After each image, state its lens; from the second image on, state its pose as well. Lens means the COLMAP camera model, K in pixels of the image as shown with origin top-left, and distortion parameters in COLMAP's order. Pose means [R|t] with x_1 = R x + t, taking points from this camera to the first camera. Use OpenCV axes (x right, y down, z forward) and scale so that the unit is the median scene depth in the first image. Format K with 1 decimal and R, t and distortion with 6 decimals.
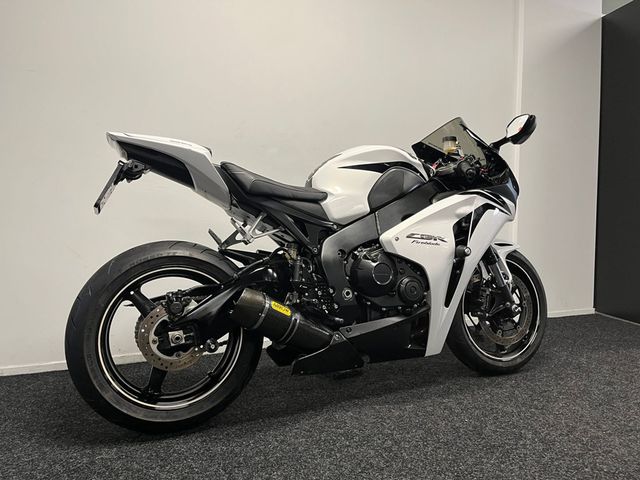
lens RADIAL K [[482.2, 0, 317.7], [0, 482.2, 244.9], [0, 0, 1]] dist [0.046068, -0.048378]
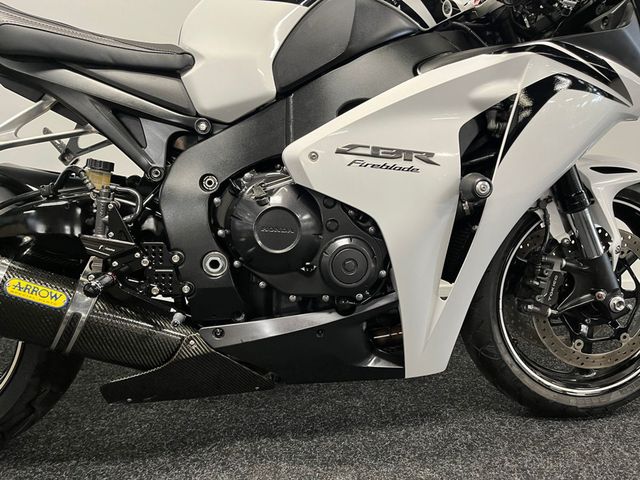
lens RADIAL K [[482.2, 0, 336.1], [0, 482.2, 245.0], [0, 0, 1]] dist [0.046068, -0.048378]
pose [[0.958737, 0.079576, -0.272931, 0.304552], [-0.023432, 0.978879, 0.203093, -0.022192], [0.283327, -0.188318, 0.940352, 0.541729]]
